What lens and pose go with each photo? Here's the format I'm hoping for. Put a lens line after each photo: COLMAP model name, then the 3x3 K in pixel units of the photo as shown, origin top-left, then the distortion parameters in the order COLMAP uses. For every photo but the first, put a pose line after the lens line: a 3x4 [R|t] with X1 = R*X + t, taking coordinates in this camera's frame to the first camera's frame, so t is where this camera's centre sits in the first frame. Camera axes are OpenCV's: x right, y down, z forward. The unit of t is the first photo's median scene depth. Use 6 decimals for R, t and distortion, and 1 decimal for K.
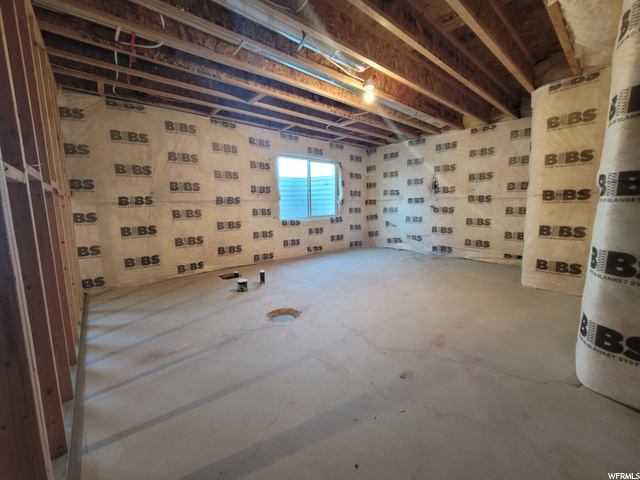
lens RADIAL K [[263.0, 0, 322.4], [0, 263.0, 239.2], [0, 0, 1]] dist [-0.008265, 0.002627]
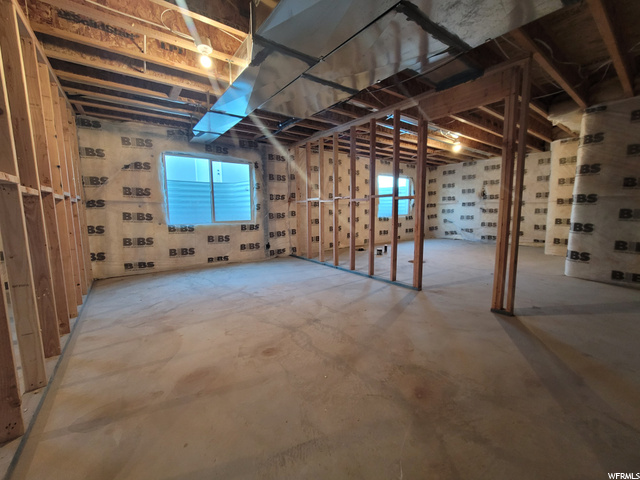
lens RADIAL K [[263.0, 0, 323.2], [0, 263.0, 238.9], [0, 0, 1]] dist [-0.008265, 0.002627]
pose [[0.997607, 0.010192, -0.068380, -0.351359], [-0.011186, 0.999837, -0.014171, 0.074000], [0.068225, 0.014902, 0.997559, -0.500430]]
